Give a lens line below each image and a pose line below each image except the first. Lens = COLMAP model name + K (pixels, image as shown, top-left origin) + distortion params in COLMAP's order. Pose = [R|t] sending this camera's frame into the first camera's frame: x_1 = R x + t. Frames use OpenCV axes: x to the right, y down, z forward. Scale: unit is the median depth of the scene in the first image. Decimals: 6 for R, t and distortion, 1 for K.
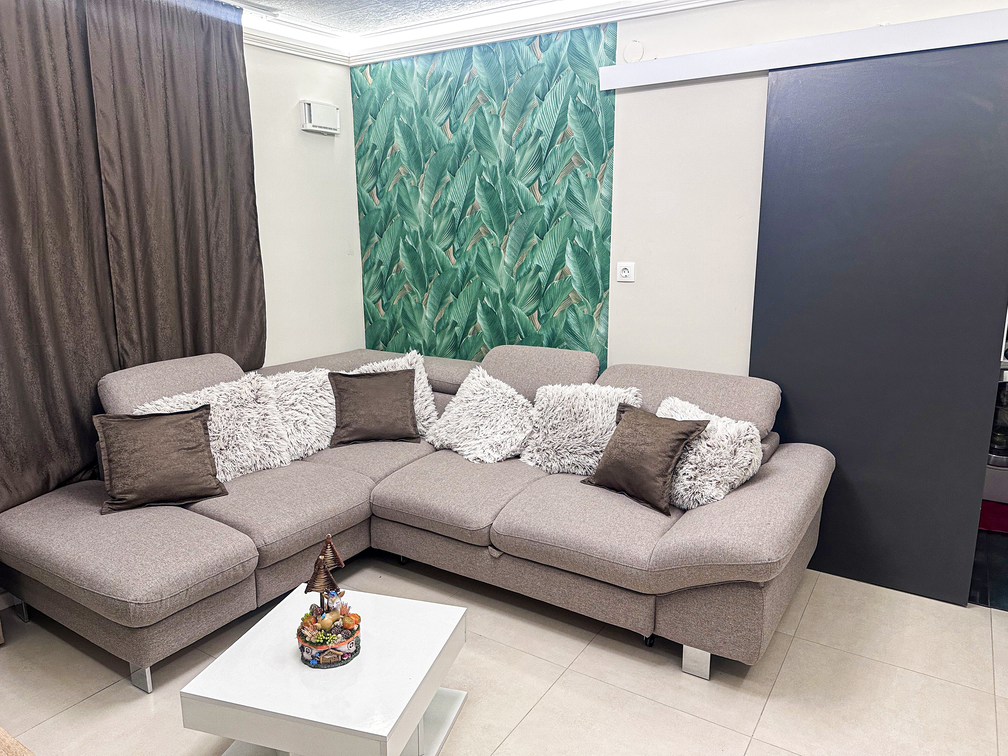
lens RADIAL K [[702.7, 0, 504.0], [0, 702.7, 378.0], [0, 0, 1]] dist [0.029714, -0.008371]
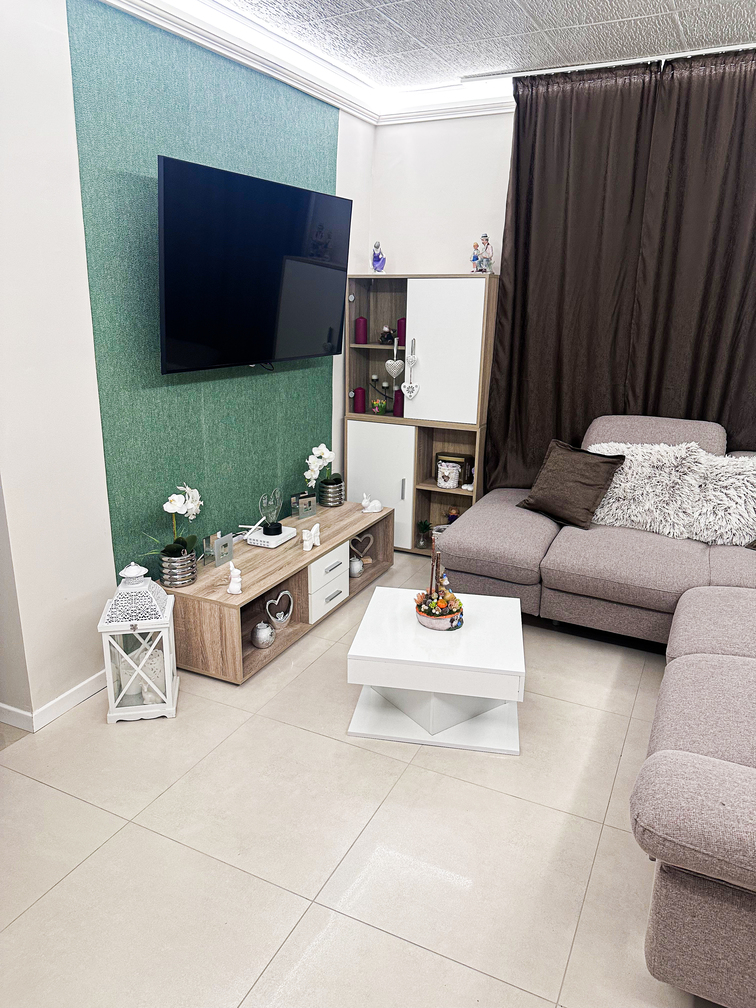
lens RADIAL K [[702.7, 0, 378.0], [0, 702.7, 504.0], [0, 0, 1]] dist [0.029714, -0.008371]
pose [[0.115887, 0.290351, -0.949877, 0.613307], [-0.224064, 0.939312, 0.259786, -0.092524], [0.967660, 0.182727, 0.173912, 0.434128]]
